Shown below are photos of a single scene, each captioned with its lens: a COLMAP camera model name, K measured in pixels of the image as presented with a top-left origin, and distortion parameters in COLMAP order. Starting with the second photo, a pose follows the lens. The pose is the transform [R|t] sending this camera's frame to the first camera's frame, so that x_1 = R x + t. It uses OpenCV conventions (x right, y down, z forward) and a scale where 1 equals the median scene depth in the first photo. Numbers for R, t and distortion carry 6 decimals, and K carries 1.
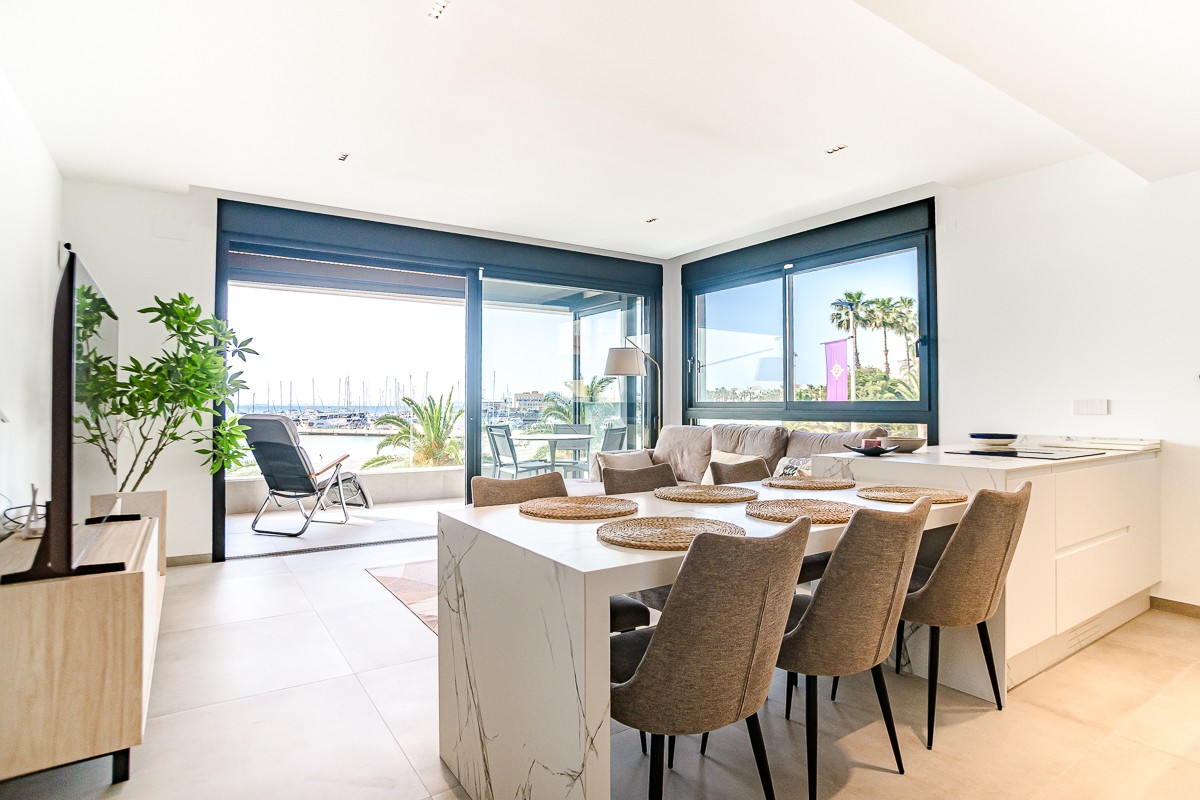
lens RADIAL K [[650.2, 0, 607.1], [0, 650.2, 394.7], [0, 0, 1]] dist [-0.078287, -0.000042]
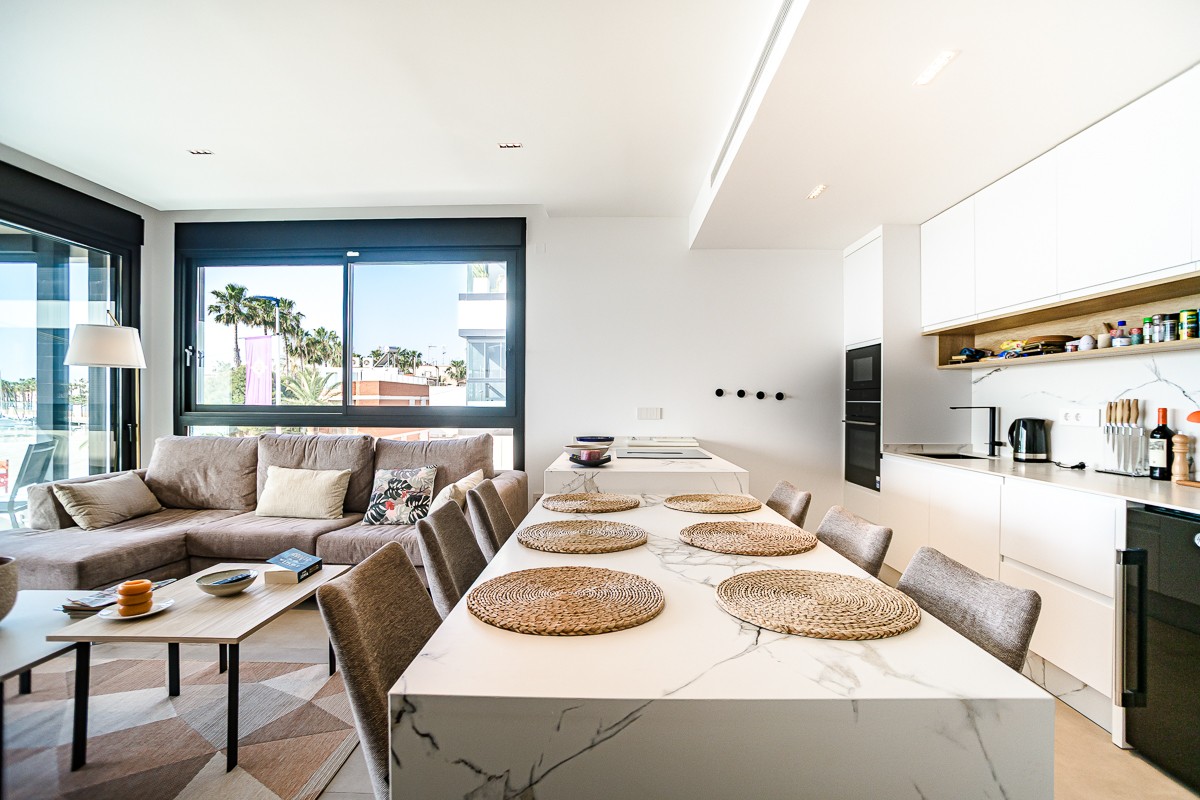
lens RADIAL K [[592.2, 0, 594.7], [0, 592.2, 405.7], [0, 0, 1]] dist [-0.079200, 0.046826]
pose [[0.572409, 0.001014, 0.819968, -0.170311], [-0.020253, 0.999712, 0.012901, -0.006242], [-0.819718, -0.023991, 0.572264, 0.235950]]
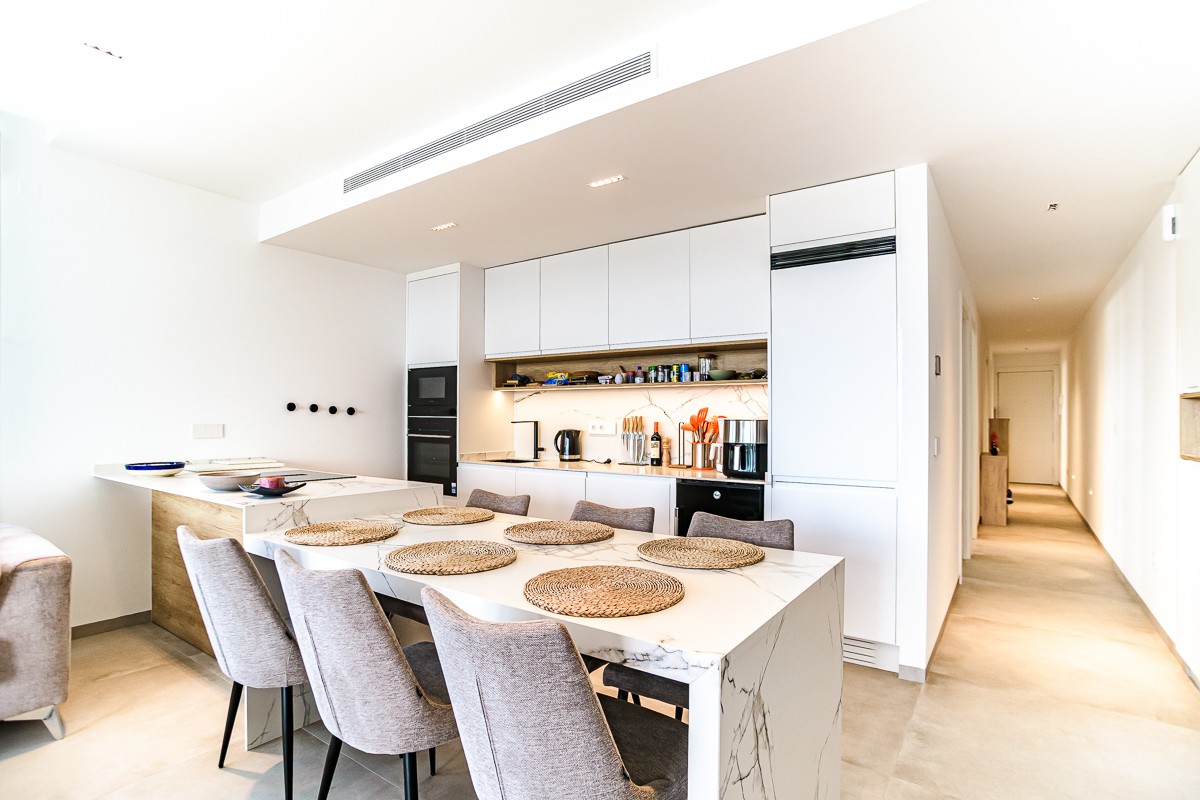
lens RADIAL K [[608.2, 0, 593.8], [0, 608.2, 417.7], [0, 0, 1]] dist [-0.075756, 0.043983]
pose [[-0.355062, 0.001155, 0.934842, -0.235471], [-0.019526, 0.999772, -0.008651, -0.004948], [-0.934639, -0.021325, -0.354959, 0.444430]]
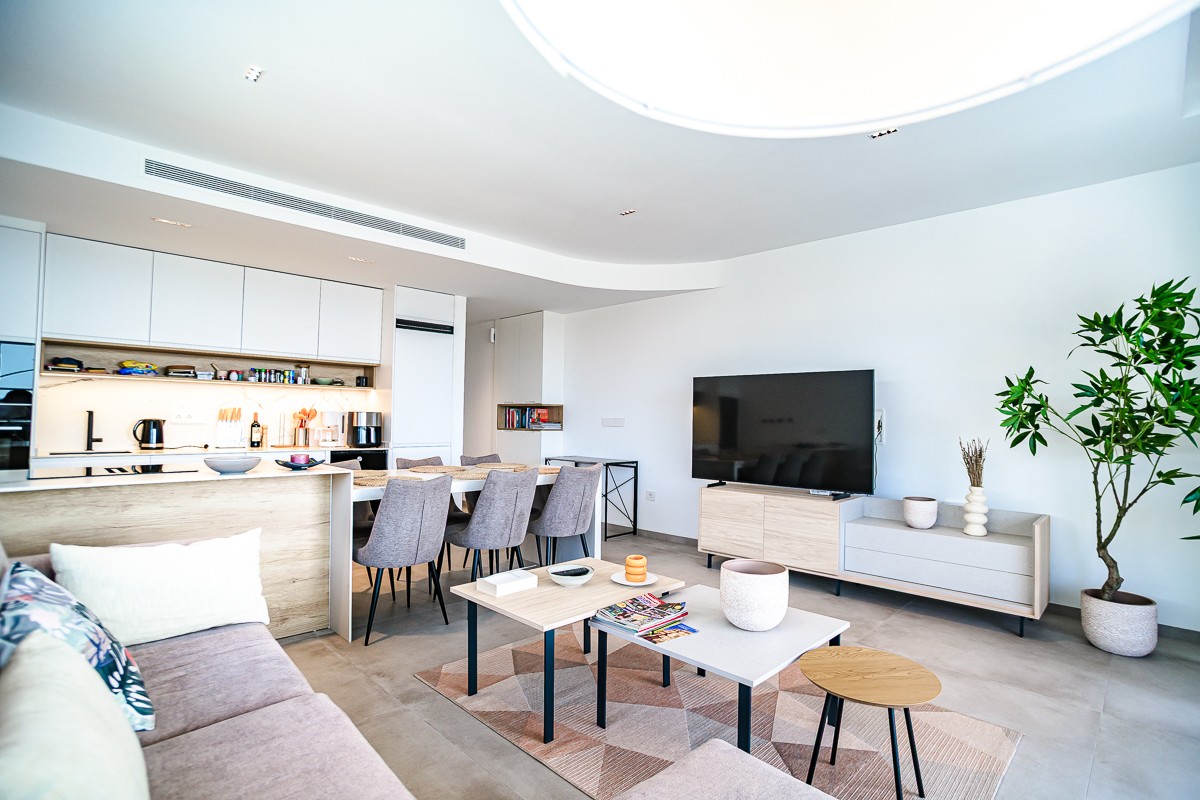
lens RADIAL K [[590.4, 0, 606.3], [0, 590.4, 404.0], [0, 0, 1]] dist [-0.083495, 0.045186]
pose [[-0.977407, -0.016780, -0.210701, 0.056017], [-0.008368, 0.999134, -0.040755, 0.009222], [0.211202, -0.038071, -0.976701, 1.026212]]
